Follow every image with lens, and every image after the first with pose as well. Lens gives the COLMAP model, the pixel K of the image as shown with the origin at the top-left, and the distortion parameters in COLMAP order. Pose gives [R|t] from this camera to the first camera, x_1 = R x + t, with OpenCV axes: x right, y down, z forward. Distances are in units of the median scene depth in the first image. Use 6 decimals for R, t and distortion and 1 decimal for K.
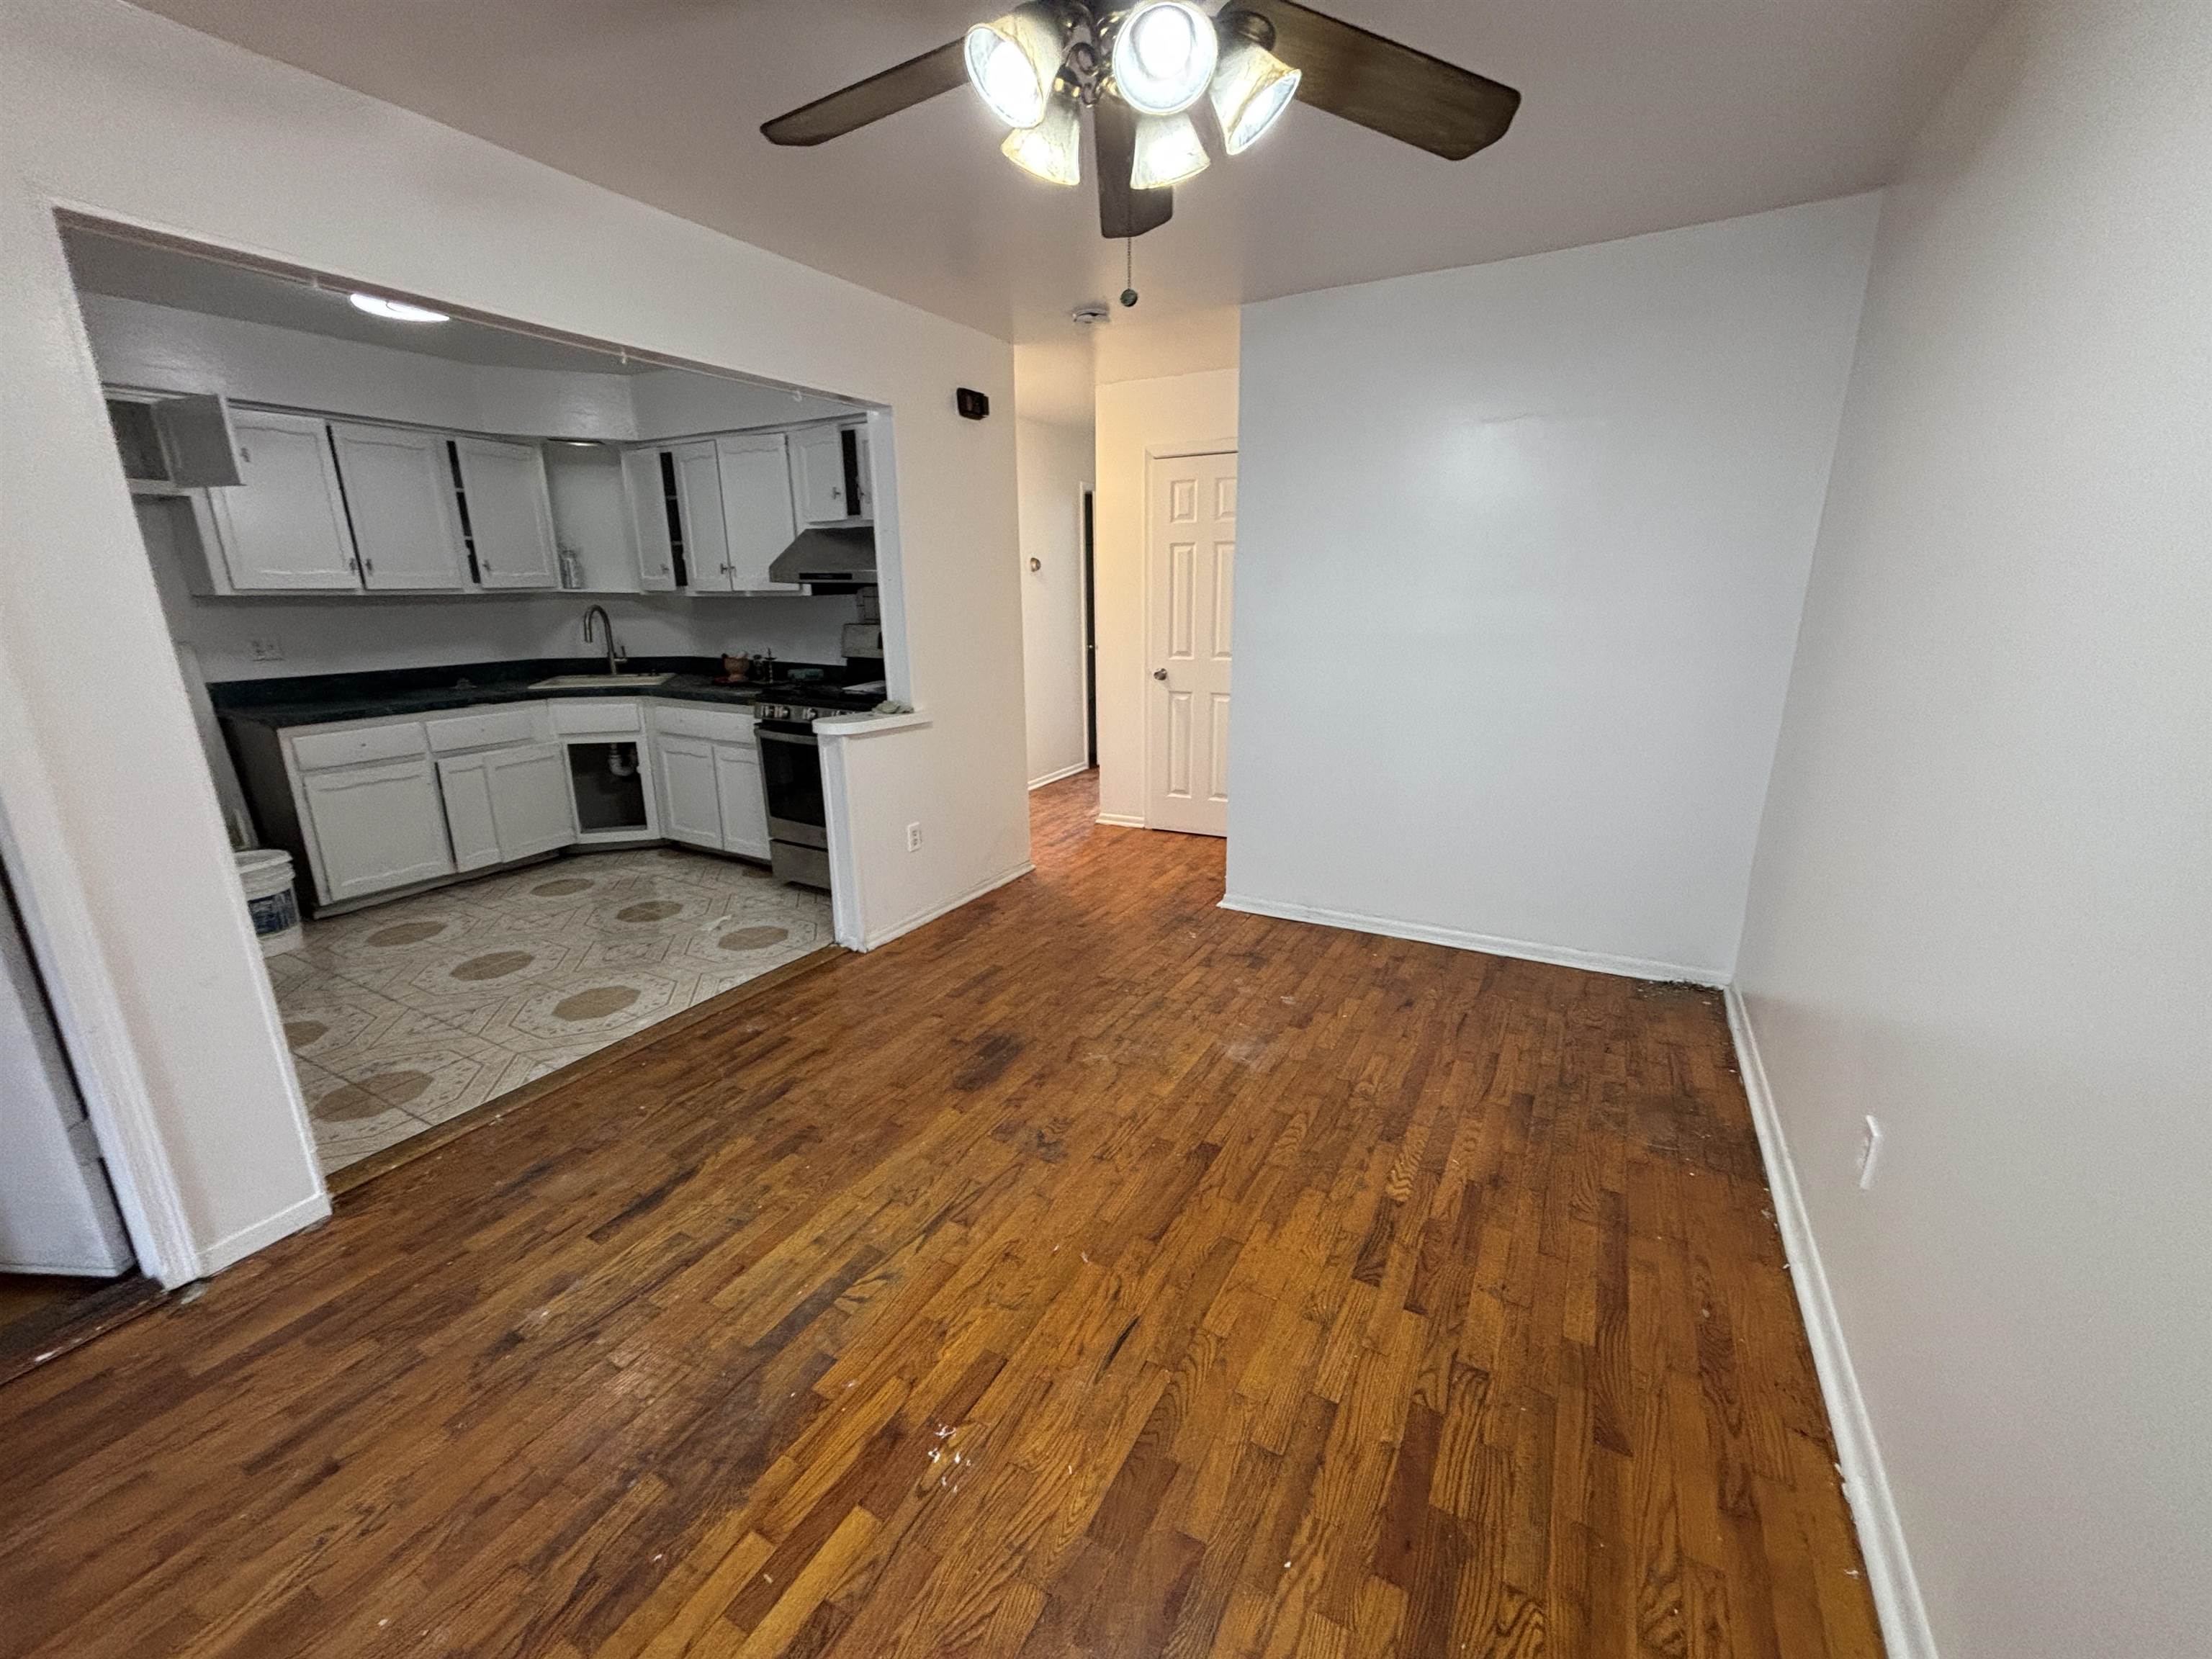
lens RADIAL K [[890.6, 0, 1095.9], [0, 890.6, 820.9], [0, 0, 1]] dist [0.006110, -0.001000]
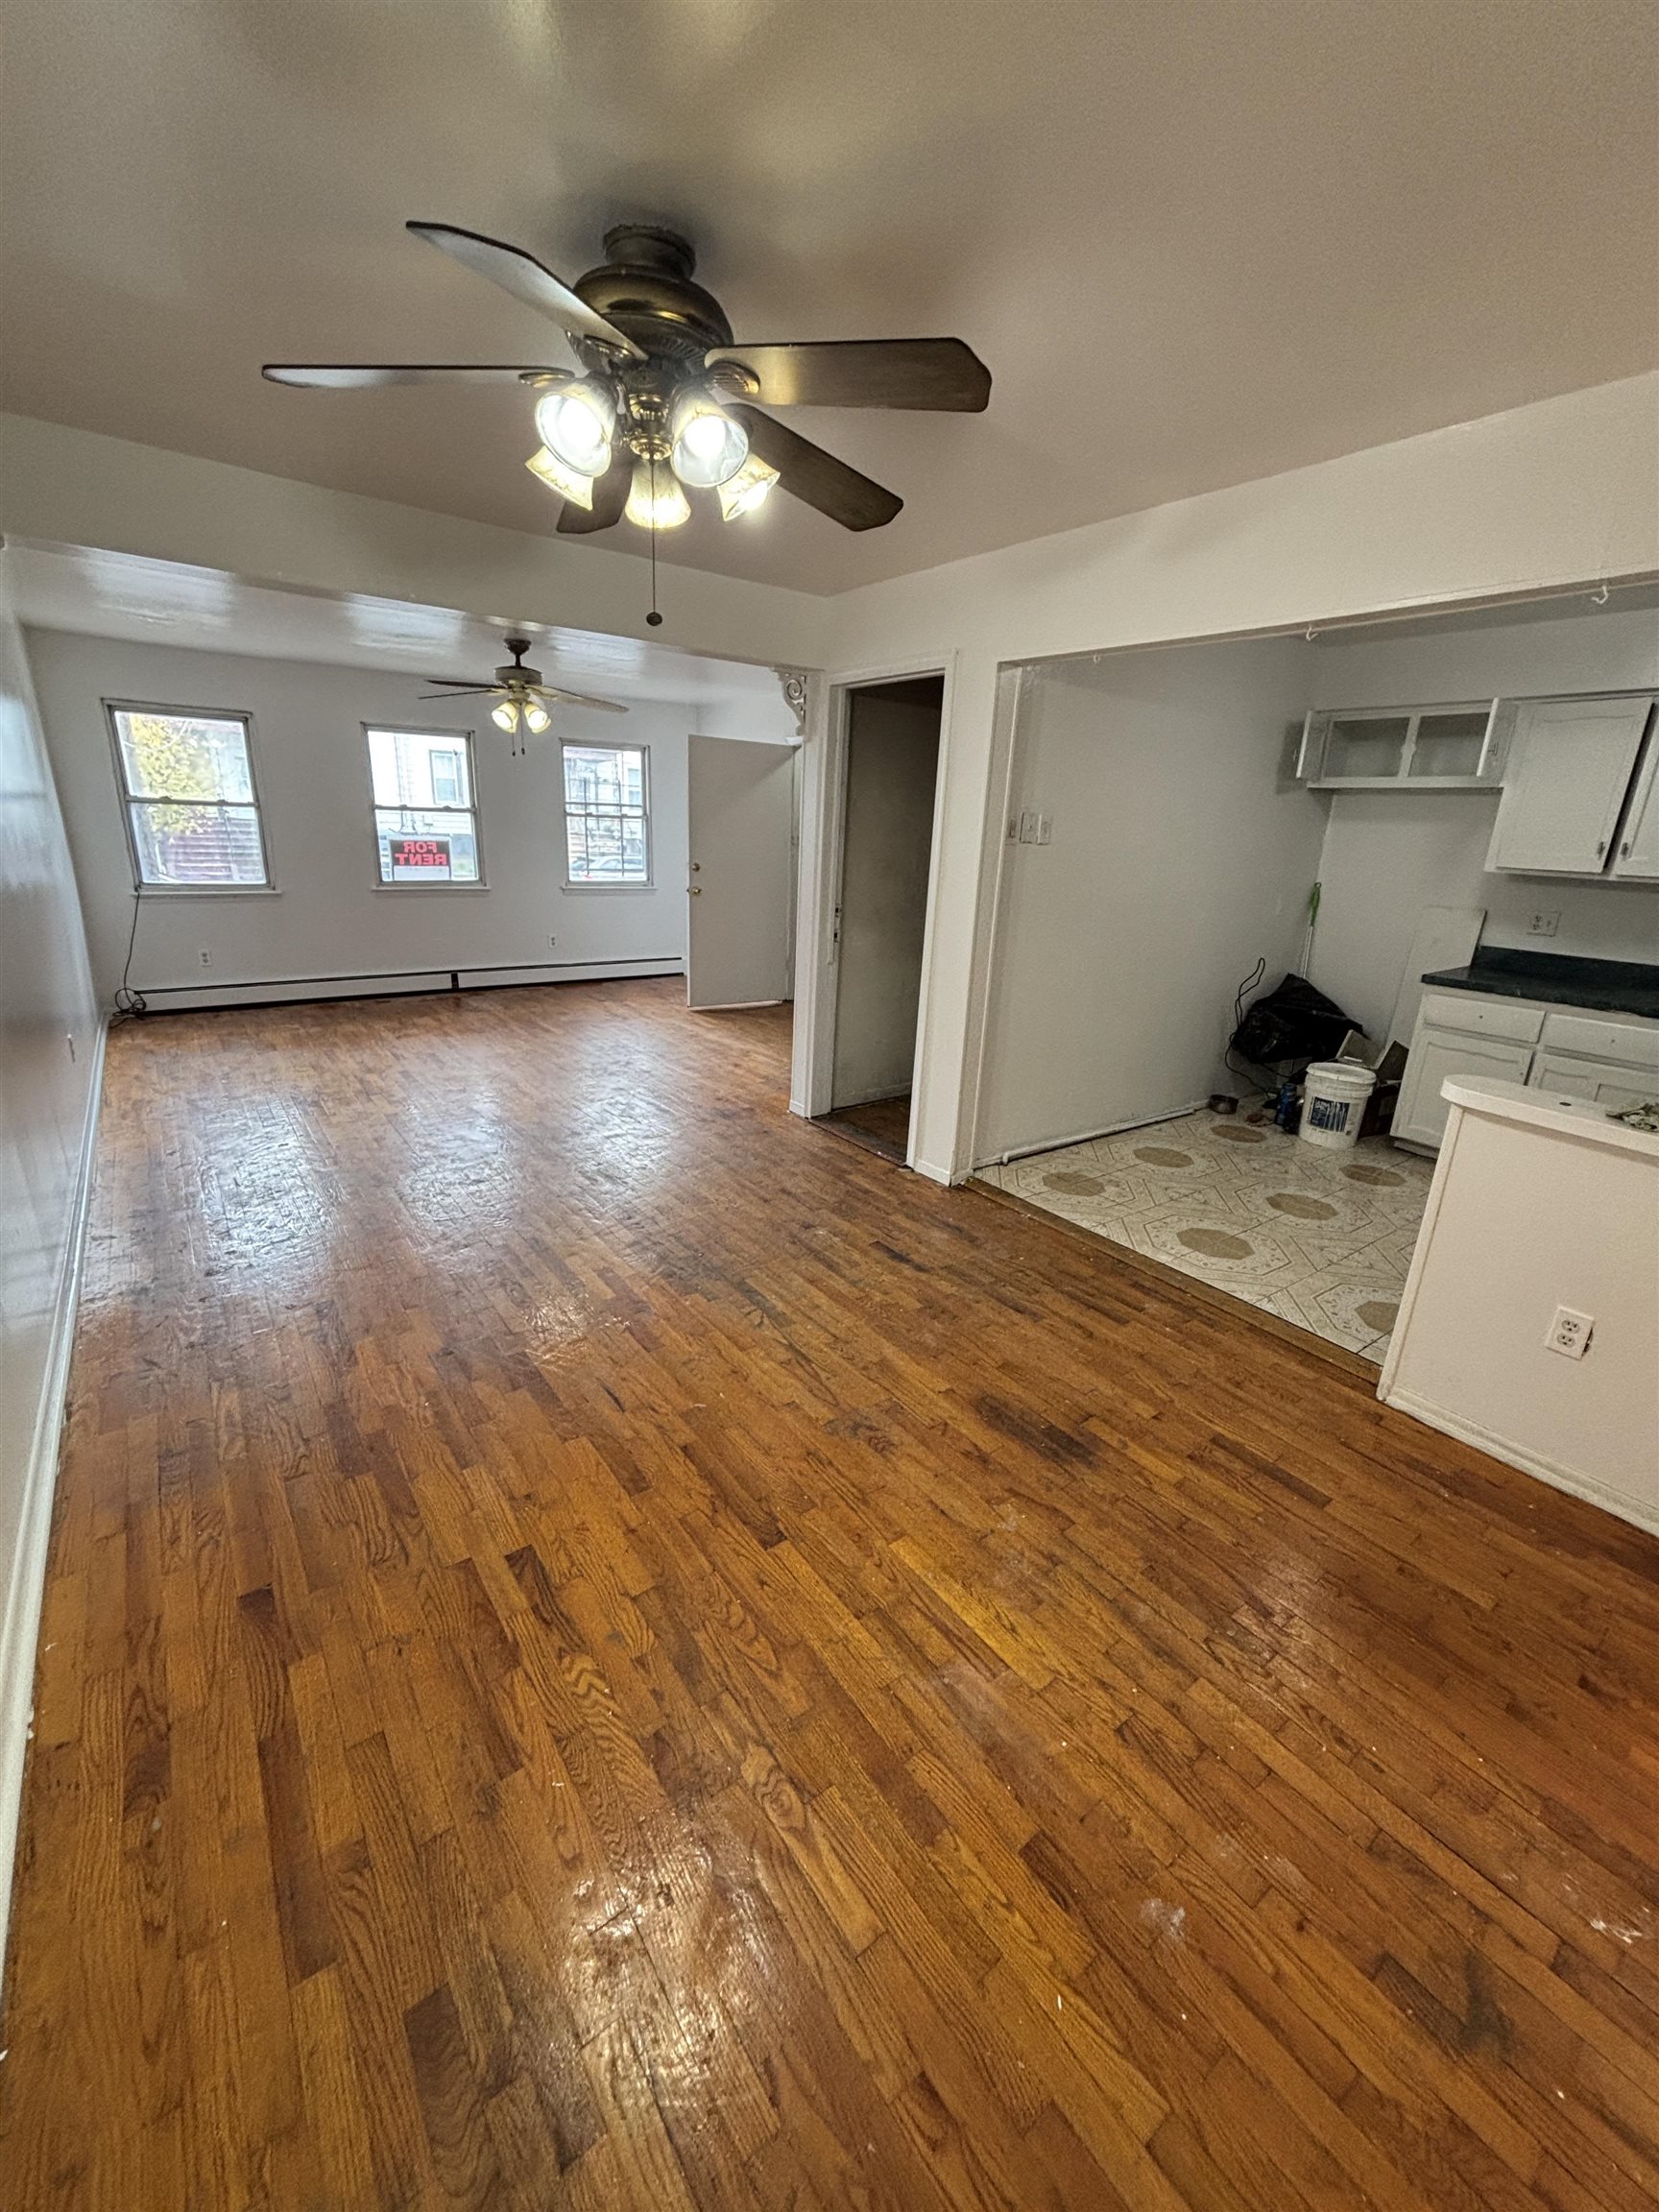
lens RADIAL K [[890.6, 0, 826.5], [0, 890.6, 1088.9], [0, 0, 1]] dist [0.006110, -0.001000]
pose [[-0.405017, 0.255288, -0.877946, 0.466106], [-0.277043, 0.880821, 0.383930, -0.214754], [0.871326, 0.398727, -0.286022, 0.709996]]
